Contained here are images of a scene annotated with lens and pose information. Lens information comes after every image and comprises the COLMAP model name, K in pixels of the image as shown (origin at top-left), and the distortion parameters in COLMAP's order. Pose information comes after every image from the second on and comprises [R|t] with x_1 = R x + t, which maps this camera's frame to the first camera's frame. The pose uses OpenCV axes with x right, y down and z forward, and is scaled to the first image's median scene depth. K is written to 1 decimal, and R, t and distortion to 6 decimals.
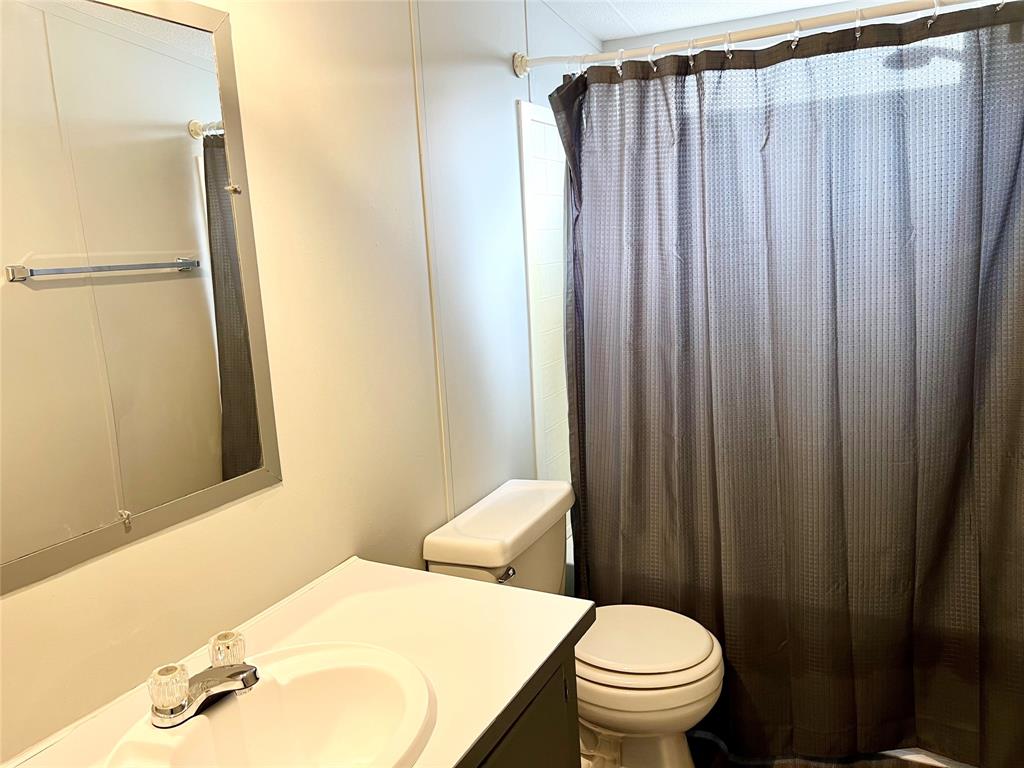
lens RADIAL K [[772.9, 0, 507.4], [0, 772.9, 375.3], [0, 0, 1]] dist [0.000986, -0.013910]
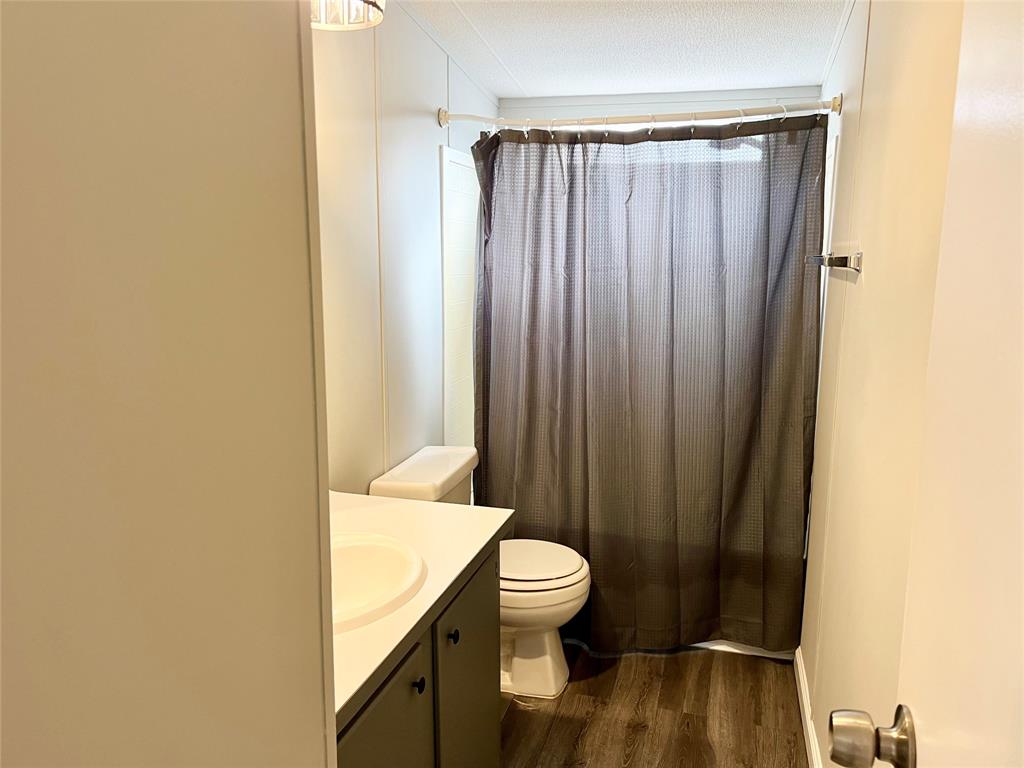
lens RADIAL K [[775.1, 0, 513.1], [0, 775.1, 388.6], [0, 0, 1]] dist [0.003680, -0.004877]
pose [[0.978917, 0.023447, 0.202906, -0.136909], [-0.023561, 0.999721, -0.001856, 0.047852], [-0.202893, -0.002964, 0.979196, -0.308137]]
